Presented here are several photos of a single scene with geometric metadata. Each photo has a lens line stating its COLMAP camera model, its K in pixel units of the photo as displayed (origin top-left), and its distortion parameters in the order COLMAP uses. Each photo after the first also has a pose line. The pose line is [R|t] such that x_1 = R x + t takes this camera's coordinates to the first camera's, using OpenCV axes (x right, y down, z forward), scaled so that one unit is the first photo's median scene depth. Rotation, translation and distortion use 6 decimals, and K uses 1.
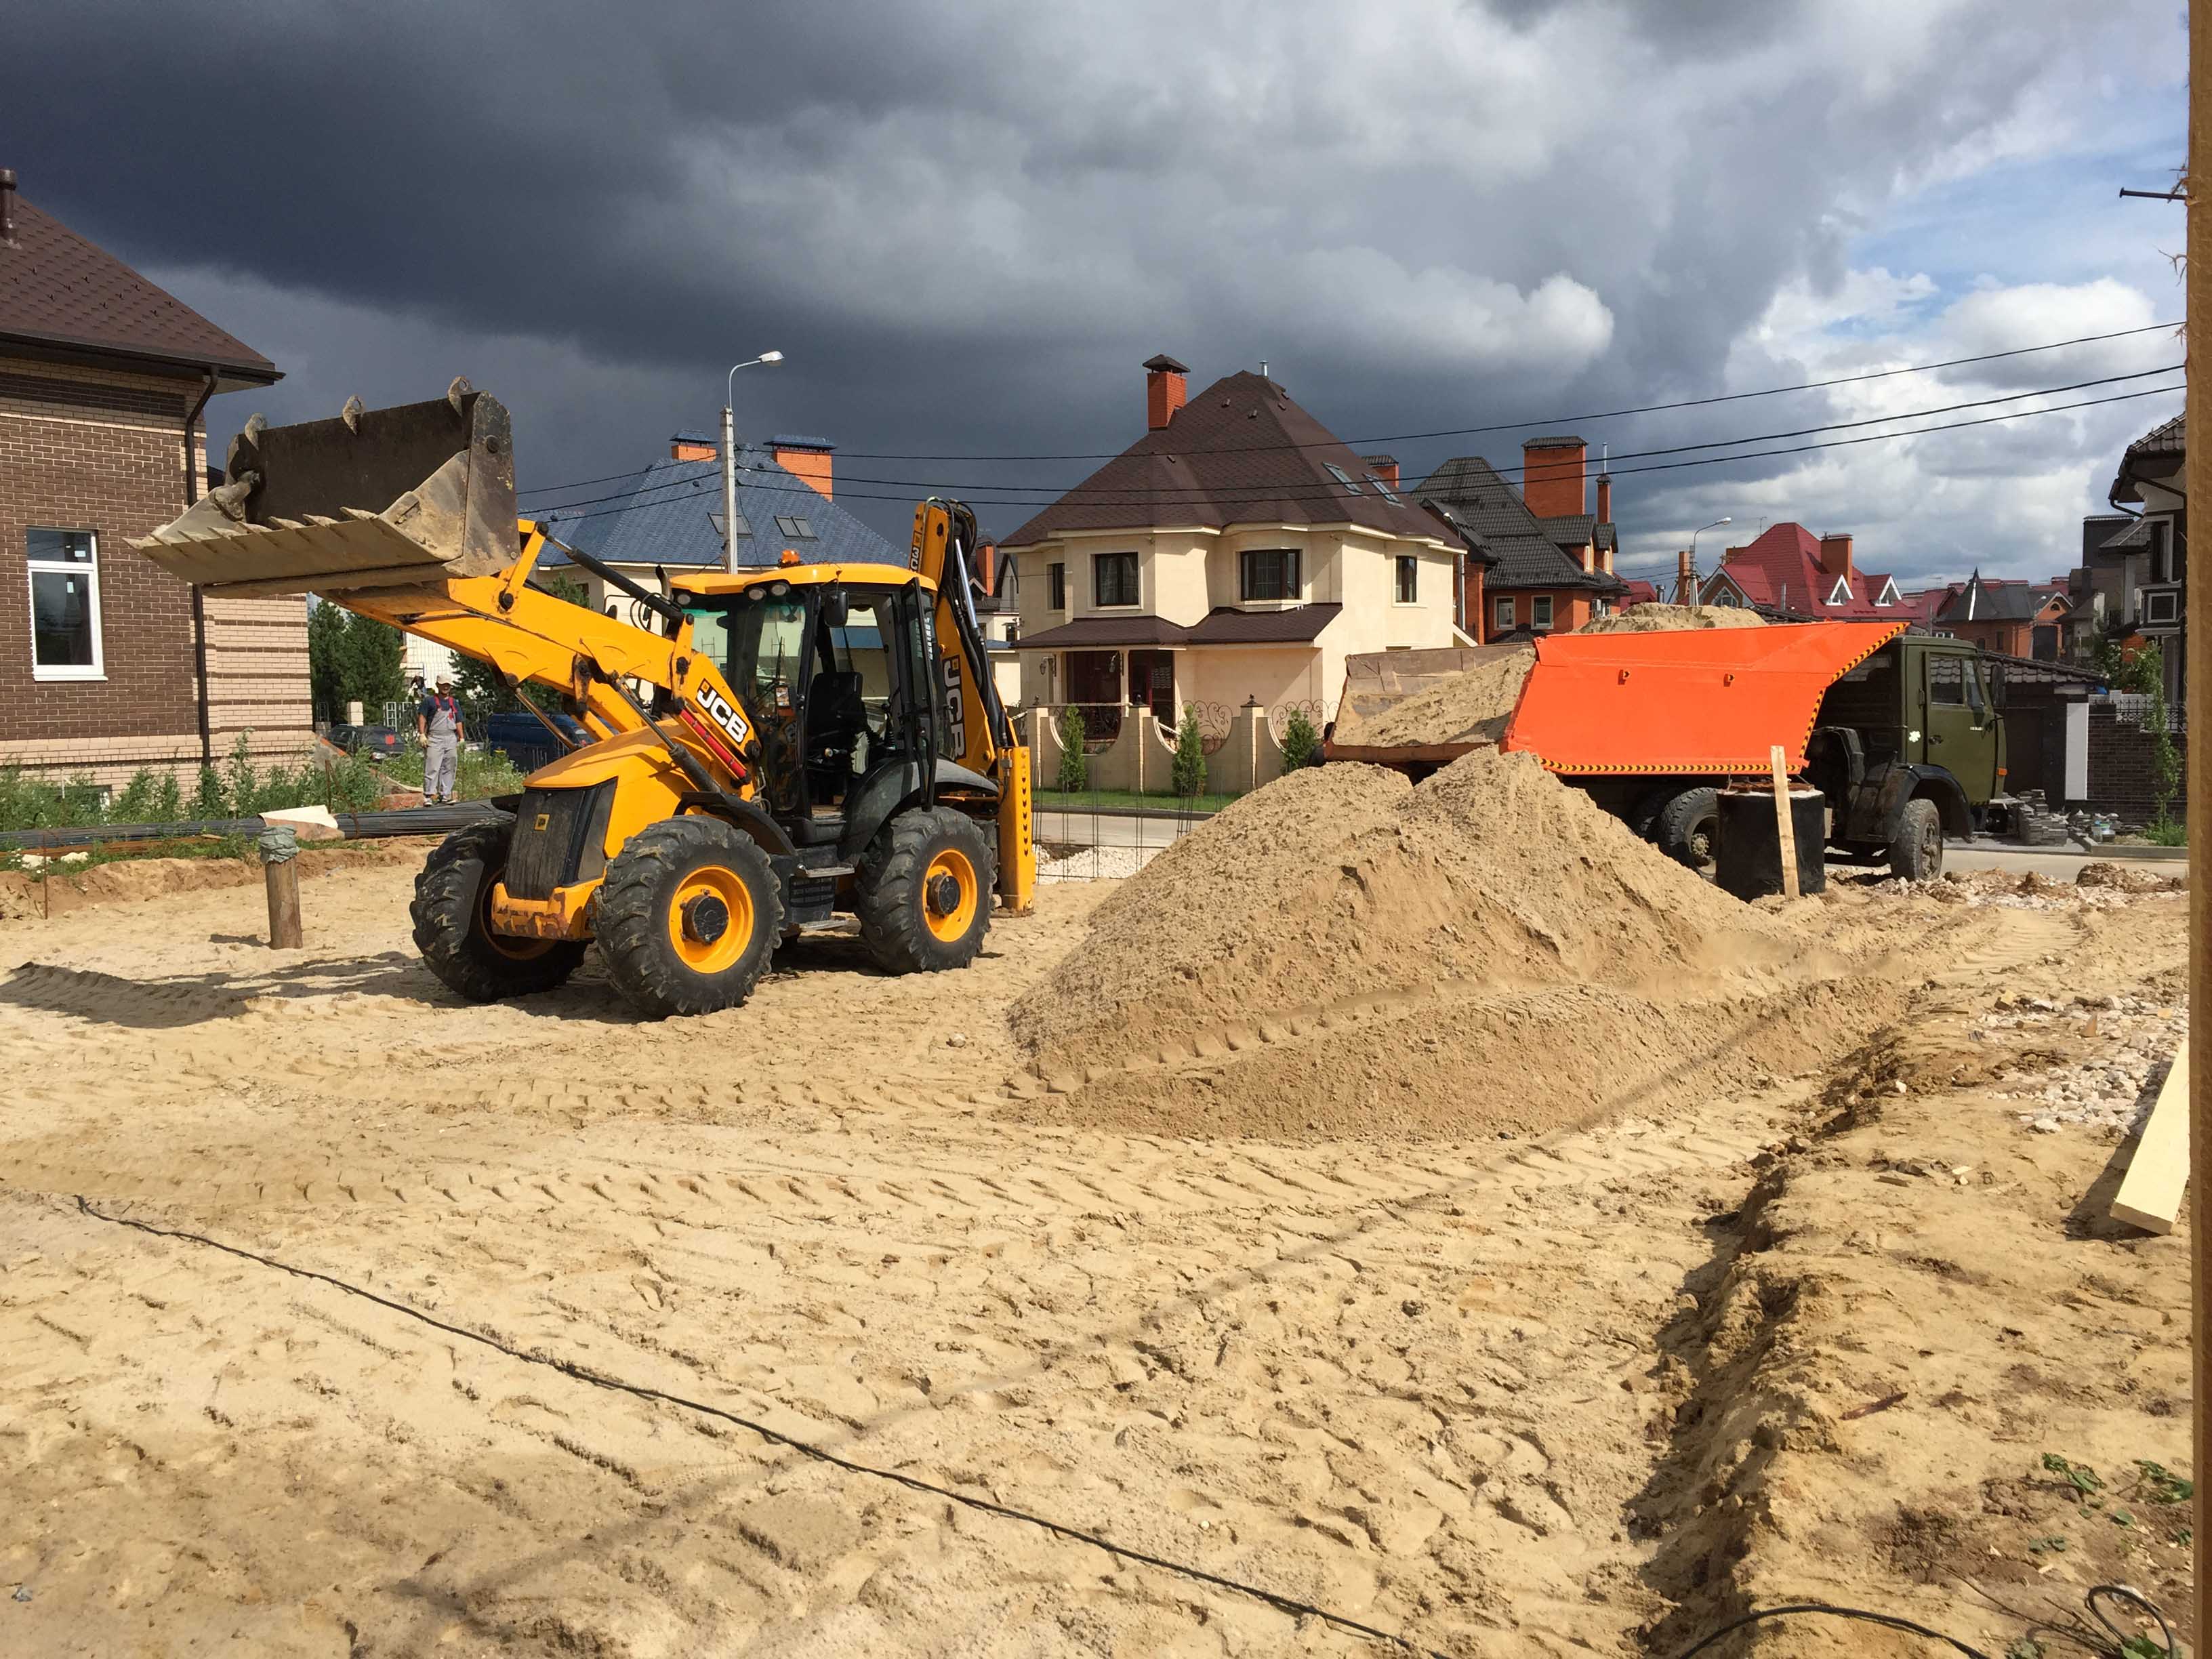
lens RADIAL K [[1834.7, 0, 1112.1], [0, 1834.7, 804.7], [0, 0, 1]] dist [0.061463, -0.074253]
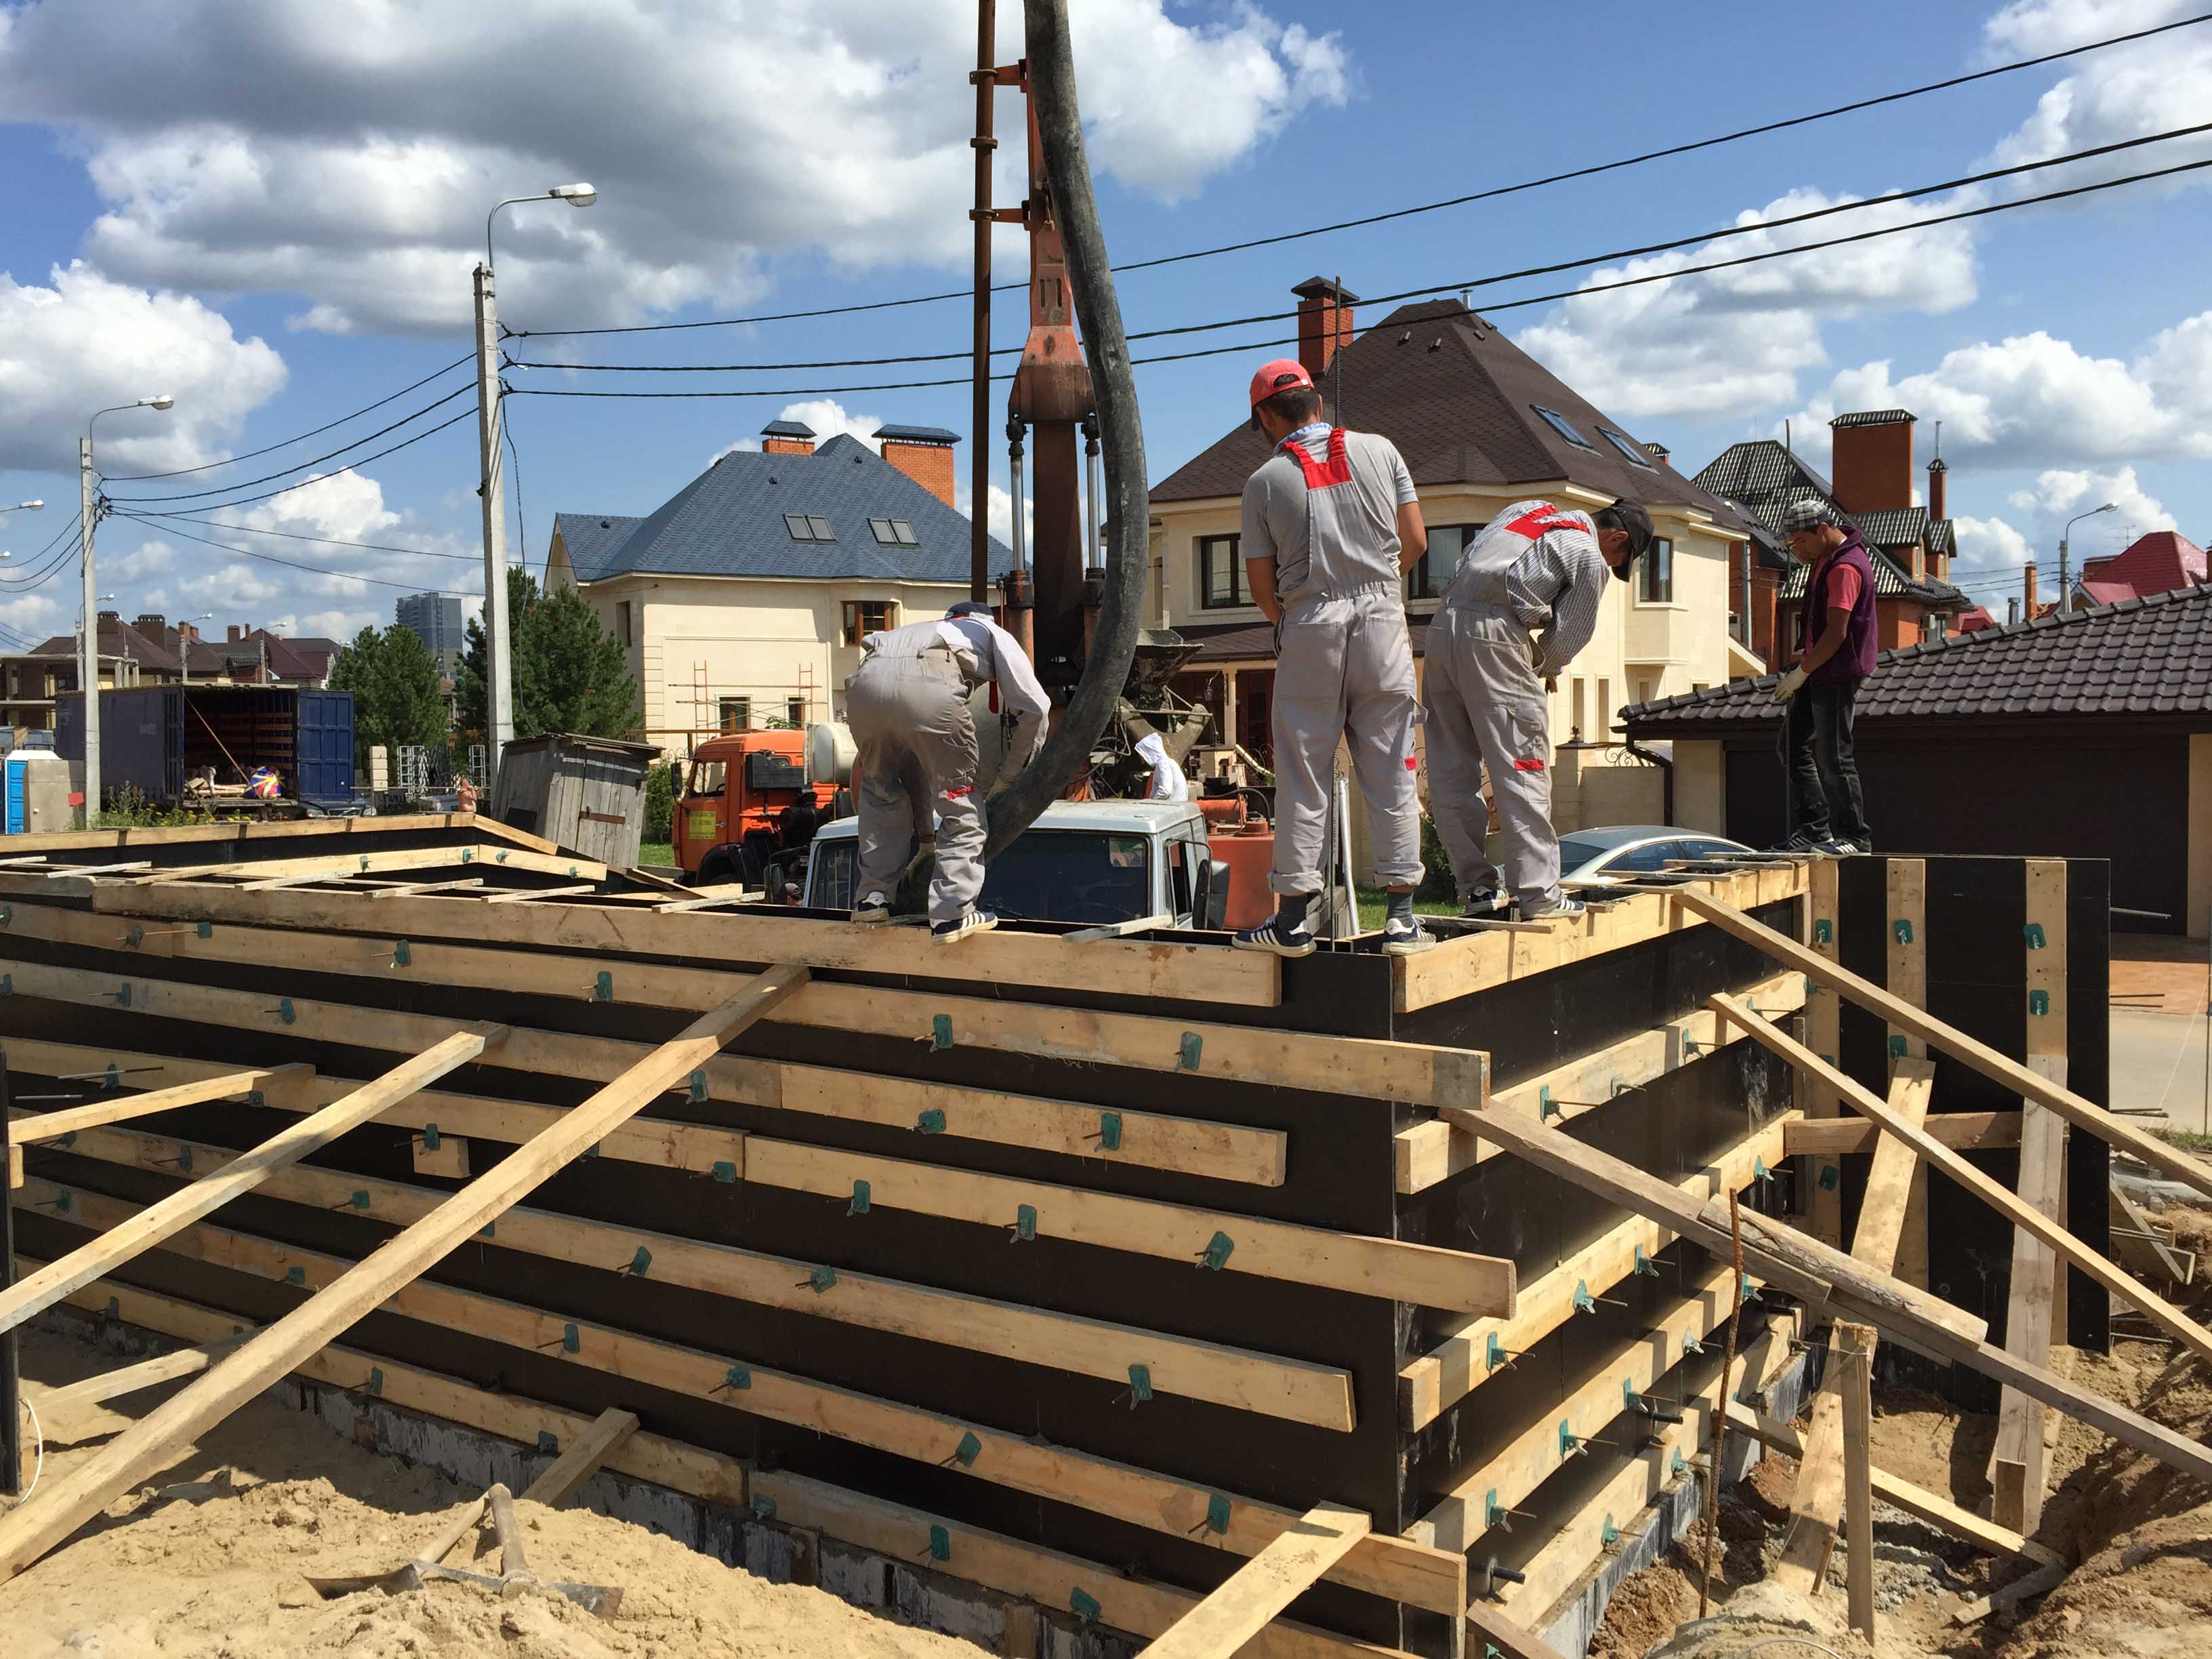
lens RADIAL K [[1834.7, 0, 1112.1], [0, 1834.7, 804.7], [0, 0, 1]] dist [0.061463, -0.074253]
pose [[0.988486, 0.004436, -0.151250, 0.047980], [-0.008209, 0.999670, -0.024329, -0.010773], [0.151092, 0.025290, 0.988196, 0.212606]]
